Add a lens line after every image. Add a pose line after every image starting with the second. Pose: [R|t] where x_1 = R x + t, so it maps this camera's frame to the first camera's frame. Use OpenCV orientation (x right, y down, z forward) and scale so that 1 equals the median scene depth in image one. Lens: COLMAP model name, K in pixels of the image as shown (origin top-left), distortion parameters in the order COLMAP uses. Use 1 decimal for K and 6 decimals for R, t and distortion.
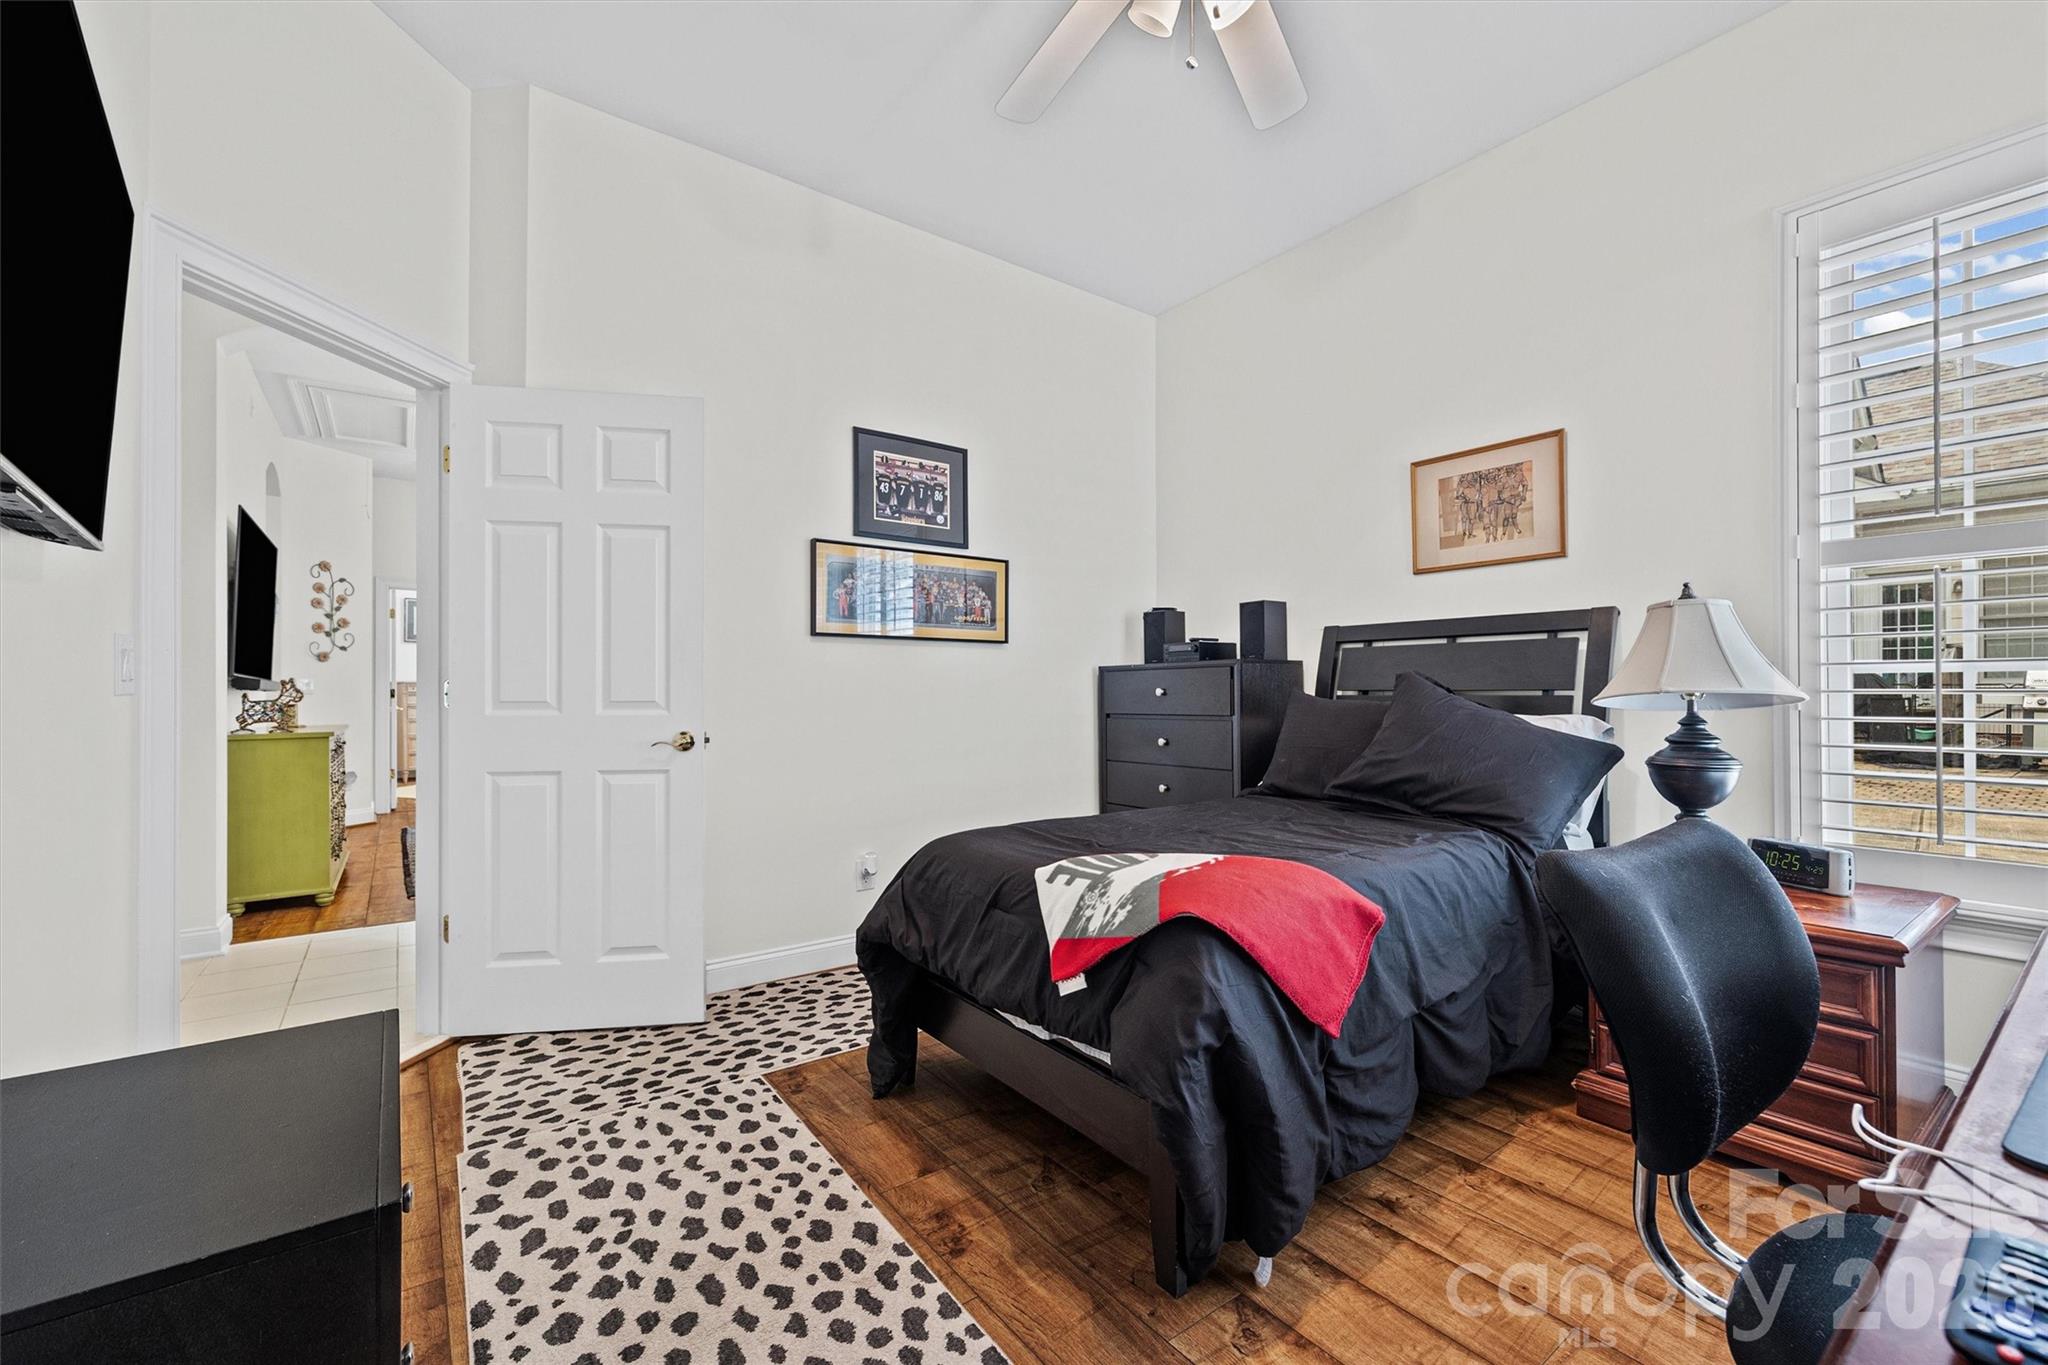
lens RADIAL K [[846.6, 0, 1019.8], [0, 846.6, 682.2], [0, 0, 1]] dist [0.001237, 0.000074]
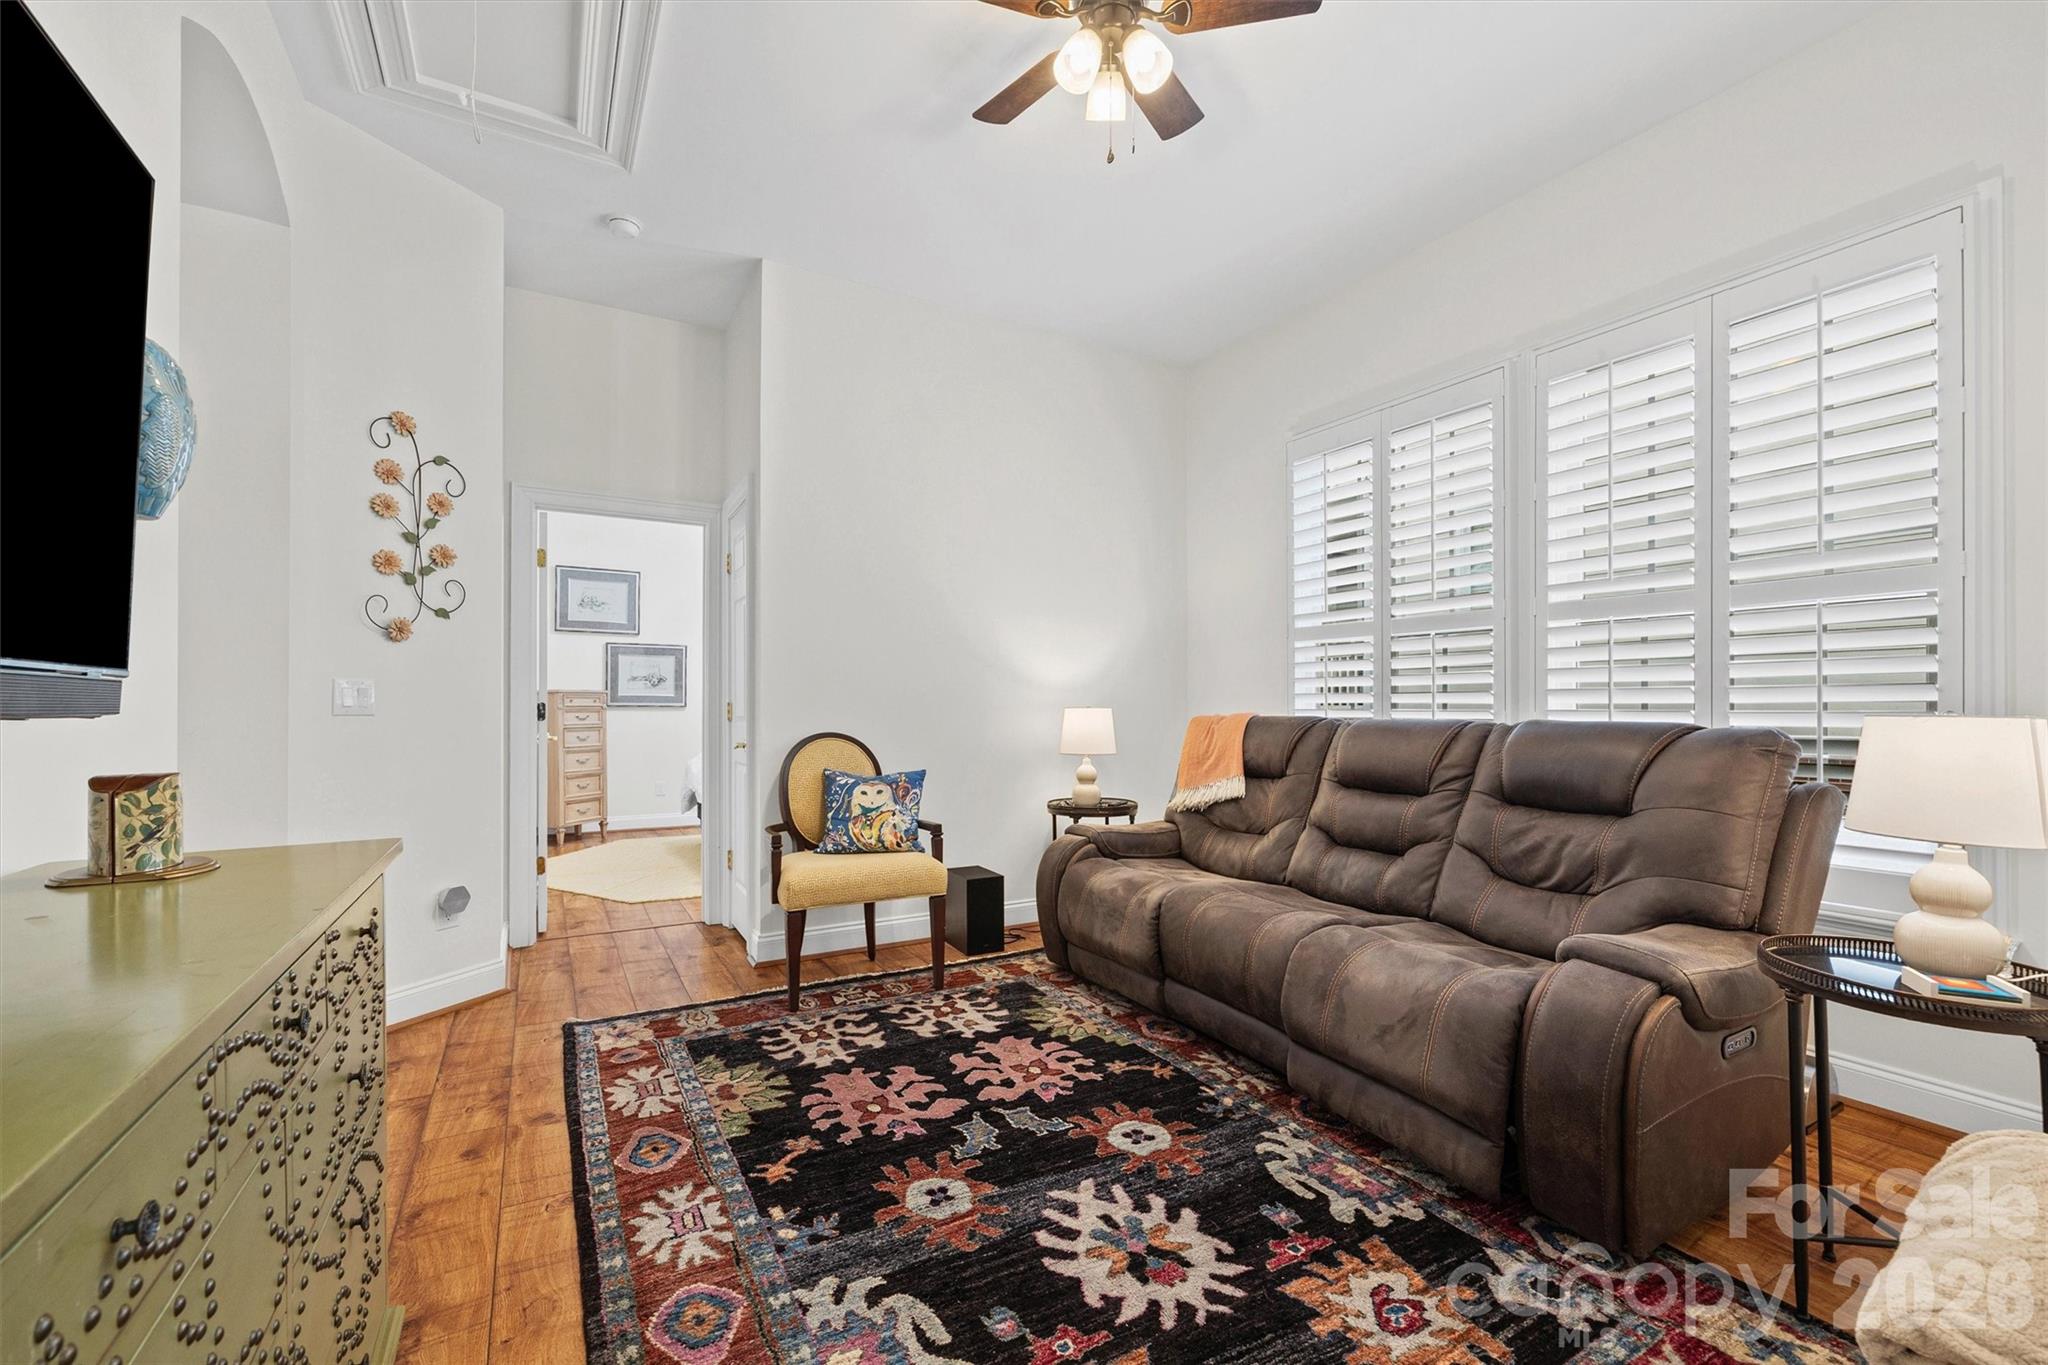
lens RADIAL K [[859.4, 0, 1023.1], [0, 859.4, 690.6], [0, 0, 1]] dist [0.002825, -0.000533]
pose [[0.992725, 0.000192, -0.120401, -0.445469], [-0.000129, 1.000000, 0.000532, 0.000415], [0.120401, -0.000513, 0.992725, 0.593757]]
